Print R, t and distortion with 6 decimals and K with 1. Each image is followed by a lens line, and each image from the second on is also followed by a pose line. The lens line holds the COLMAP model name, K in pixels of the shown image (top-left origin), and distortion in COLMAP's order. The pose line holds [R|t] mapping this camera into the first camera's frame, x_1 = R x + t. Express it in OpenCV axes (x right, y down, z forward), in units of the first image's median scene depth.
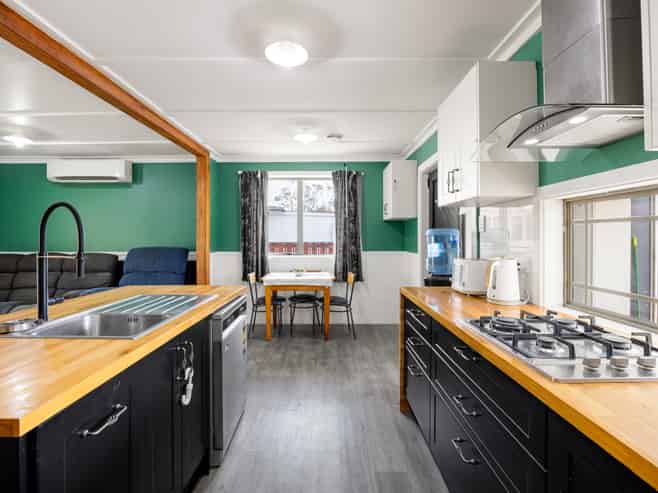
lens RADIAL K [[325.8, 0, 328.1], [0, 325.8, 243.5], [0, 0, 1]] dist [0.001030, 0.000681]
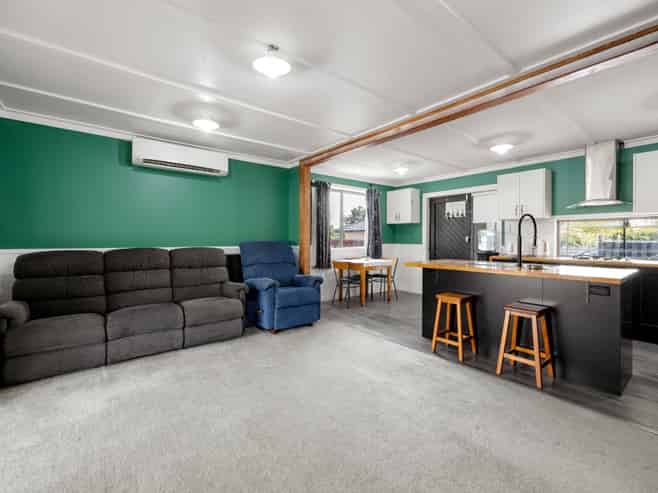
lens RADIAL K [[291.9, 0, 328.7], [0, 291.9, 243.3], [0, 0, 1]] dist [-0.001086, -0.000117]
pose [[0.774757, -0.005734, 0.632233, -0.946284], [0.005447, 0.999982, 0.002394, 0.015897], [-0.632236, 0.001589, 0.774775, 0.105145]]
